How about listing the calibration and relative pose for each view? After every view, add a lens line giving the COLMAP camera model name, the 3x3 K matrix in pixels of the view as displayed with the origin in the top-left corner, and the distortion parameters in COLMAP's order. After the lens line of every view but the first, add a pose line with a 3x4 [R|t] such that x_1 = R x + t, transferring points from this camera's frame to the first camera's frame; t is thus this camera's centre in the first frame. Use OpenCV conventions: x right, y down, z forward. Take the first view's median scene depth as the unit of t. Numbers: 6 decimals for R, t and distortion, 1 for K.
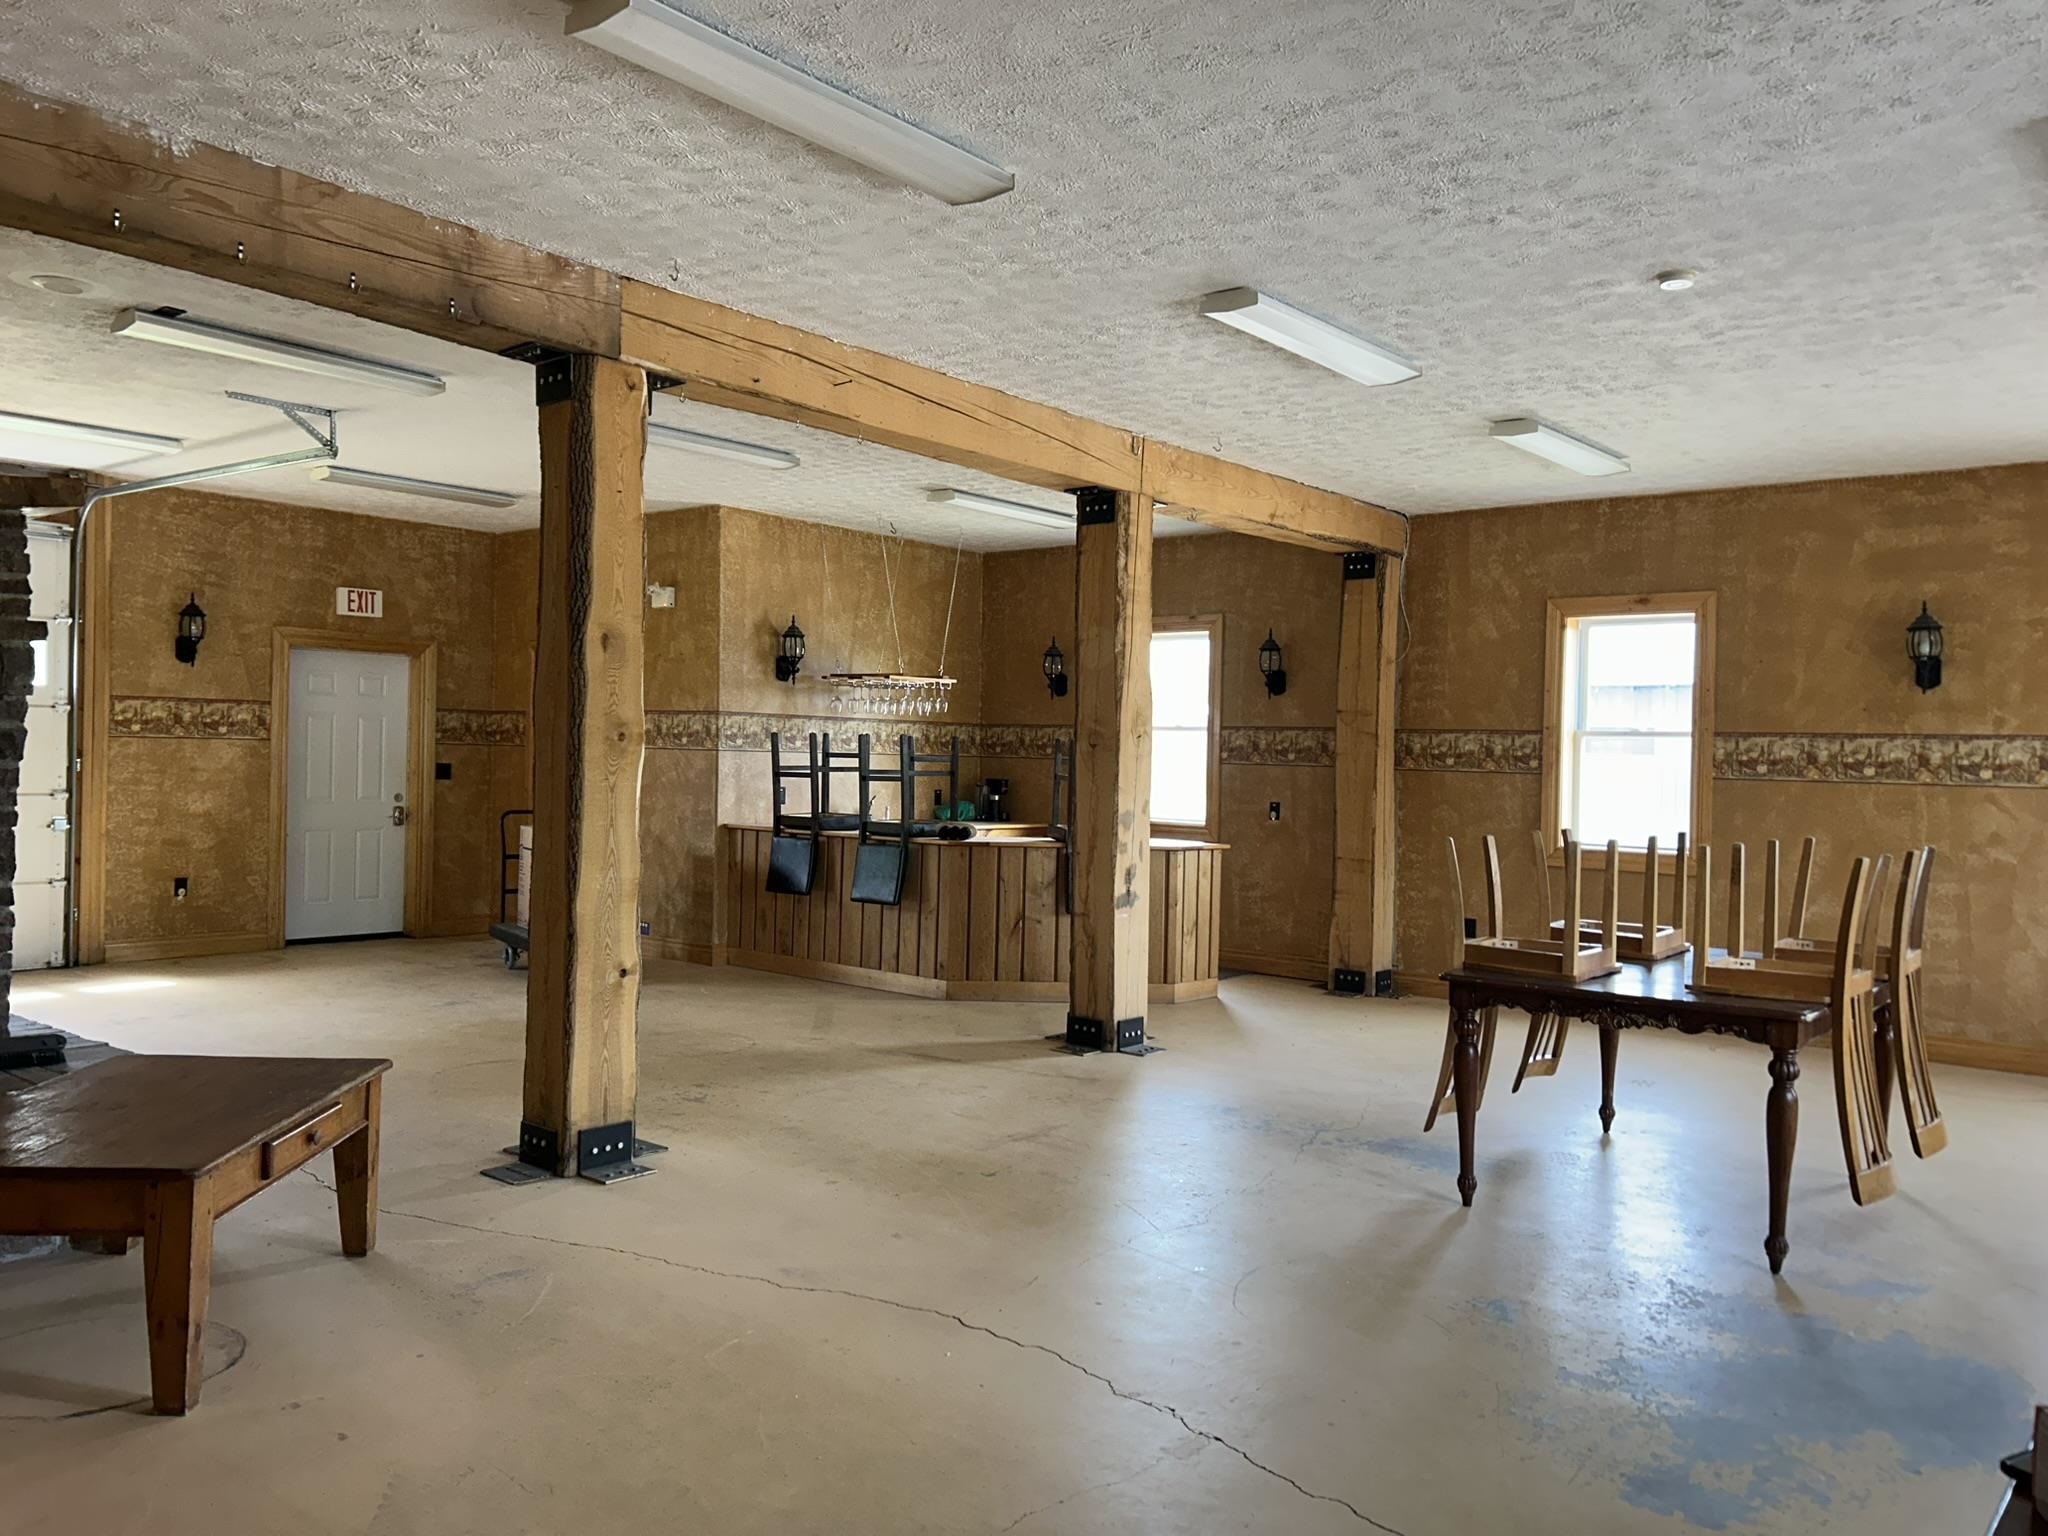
lens RADIAL K [[1535.1, 0, 1033.5], [0, 1535.1, 768.9], [0, 0, 1]] dist [0.061951, -0.071412]
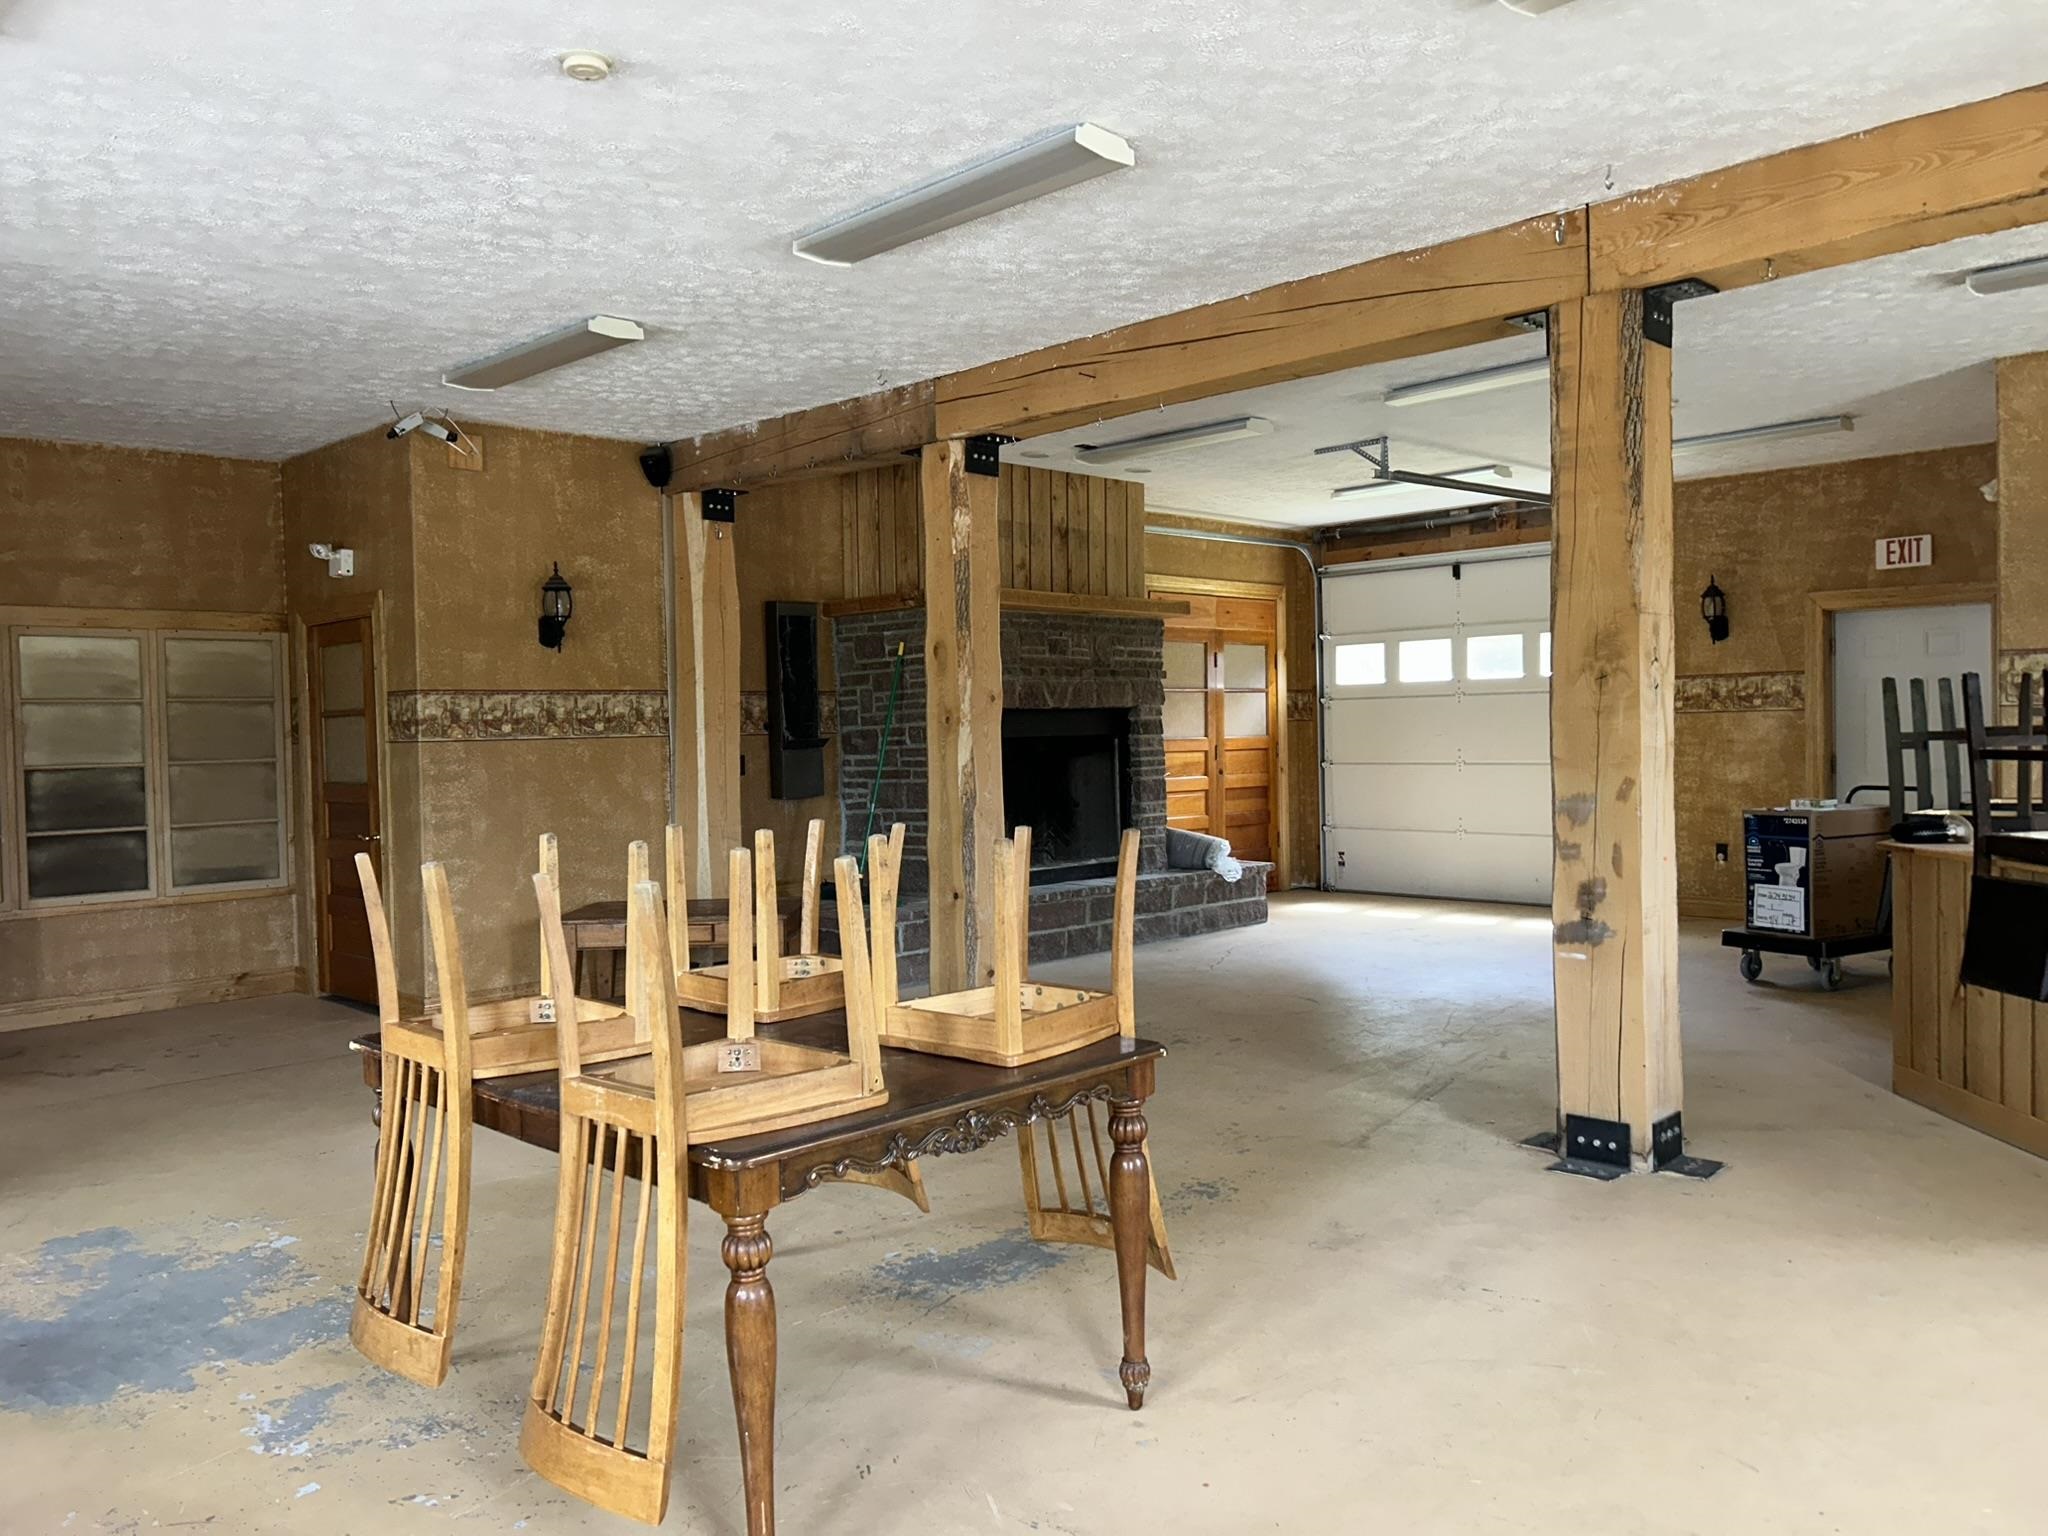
lens RADIAL K [[1535.1, 0, 1015.9], [0, 1535.1, 758.5], [0, 0, 1]] dist [0.061951, -0.071412]
pose [[-0.100683, -0.000229, -0.994919, 0.542344], [0.010881, 0.999940, -0.001331, 0.007875], [0.994859, -0.010960, -0.100675, 0.613431]]
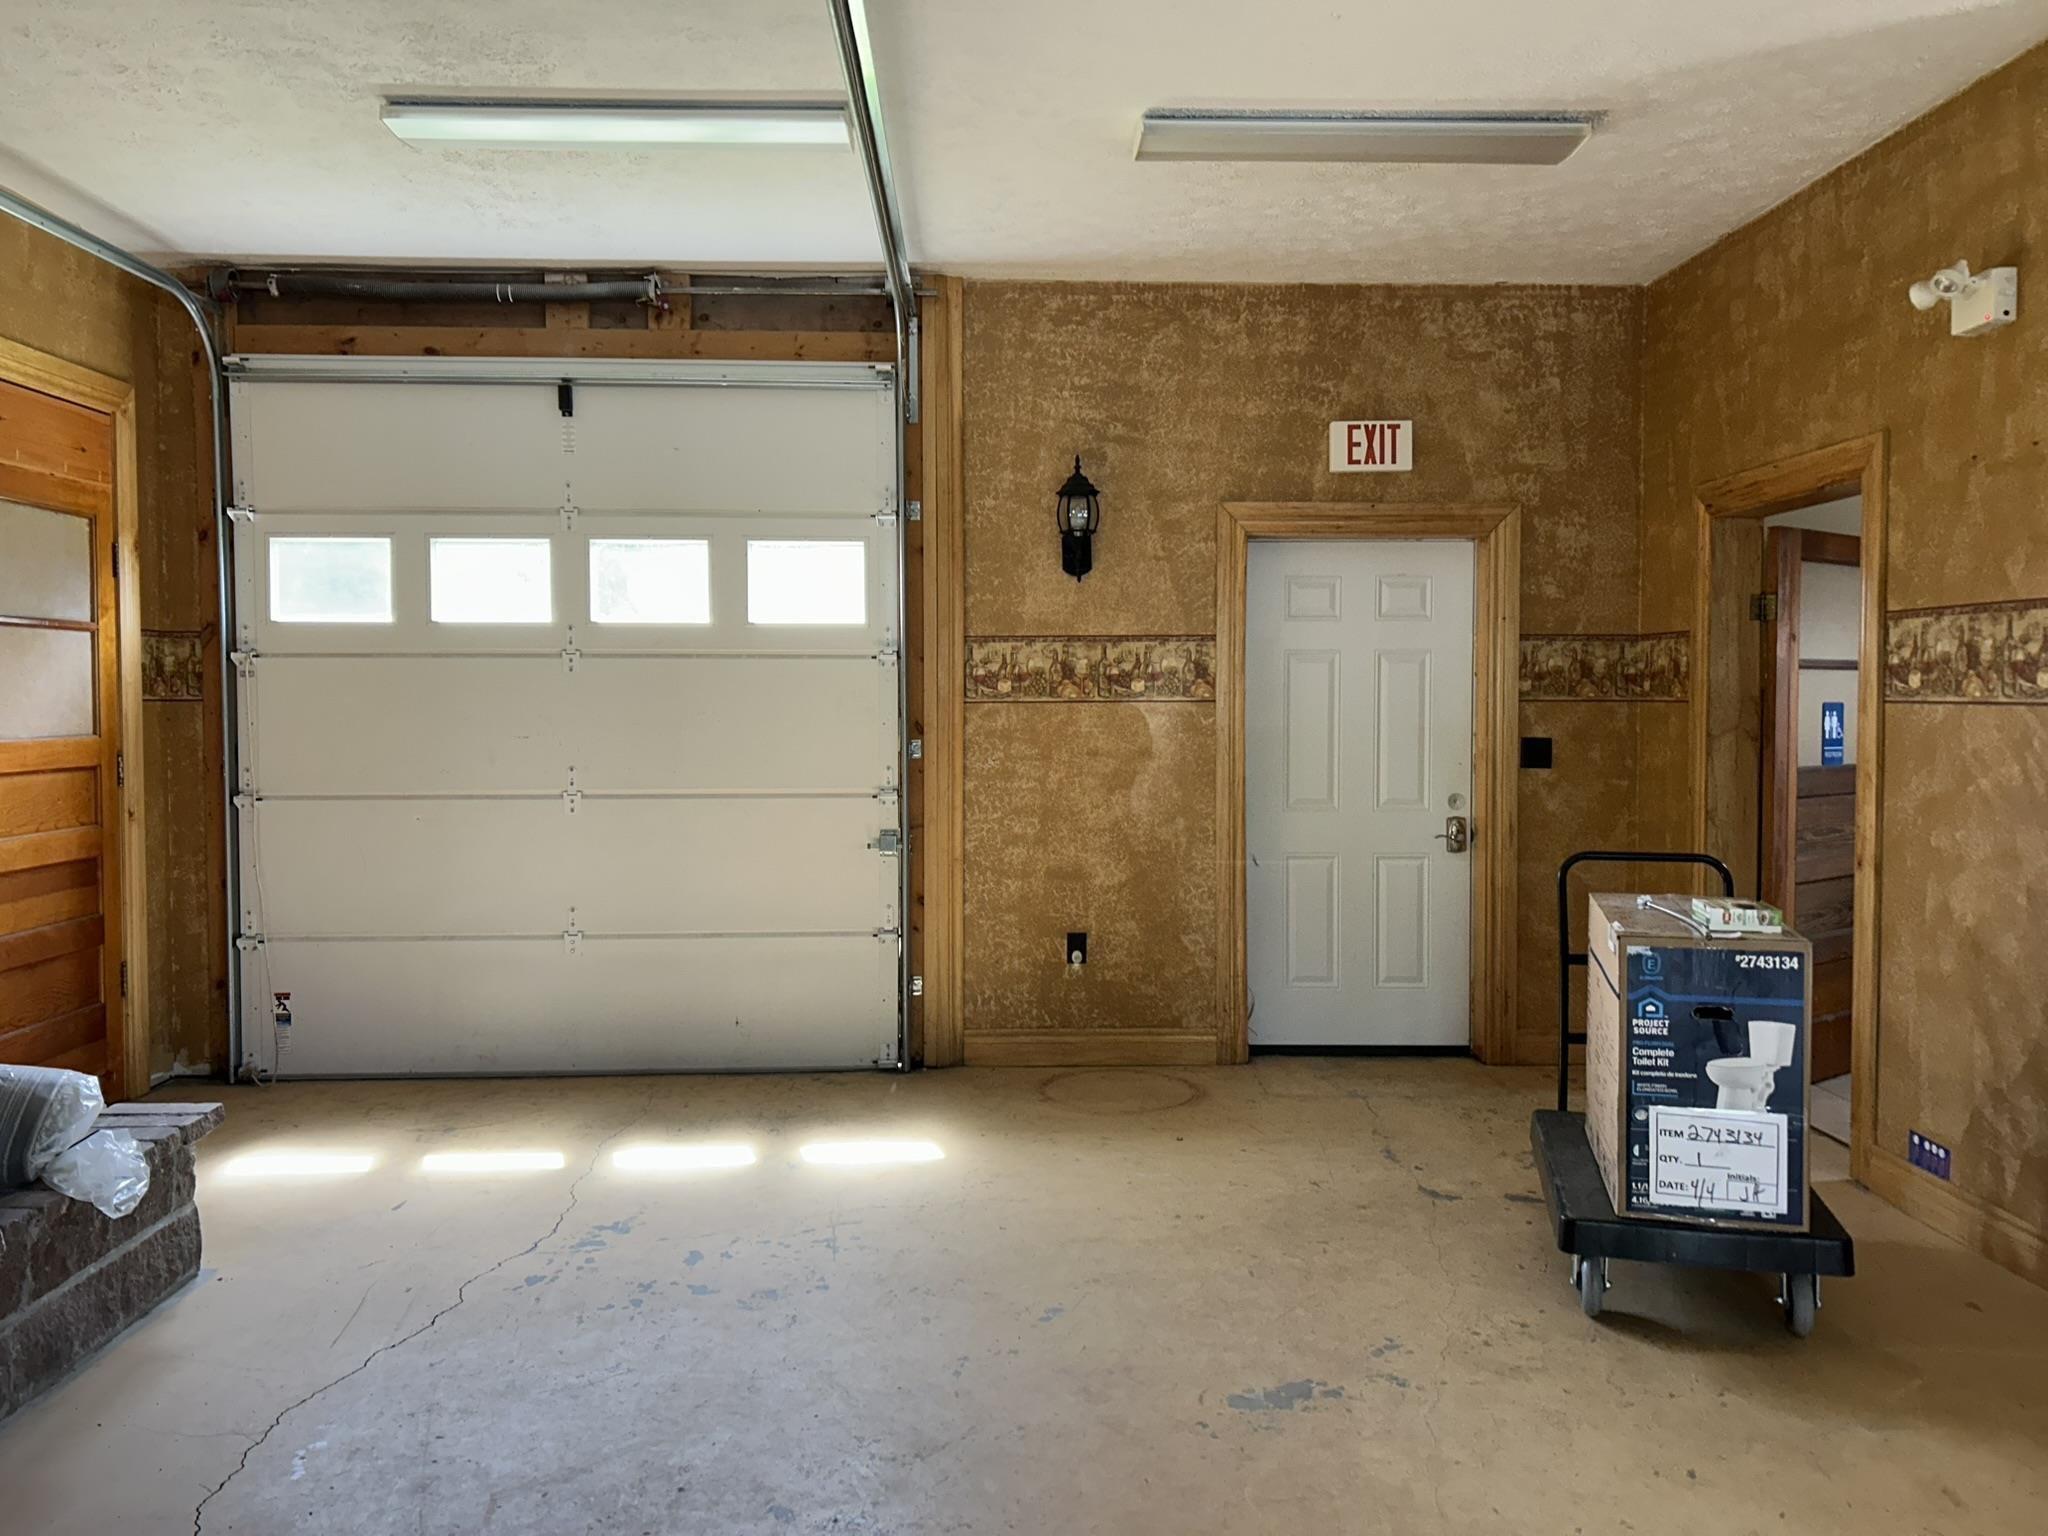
lens RADIAL K [[1535.1, 0, 1035.2], [0, 1535.1, 749.4], [0, 0, 1]] dist [0.061951, -0.071412]
pose [[0.660397, 0.004115, -0.750905, -0.109378], [0.009551, 0.999858, 0.013879, -0.009592], [0.750856, -0.016338, 0.660264, 0.582643]]
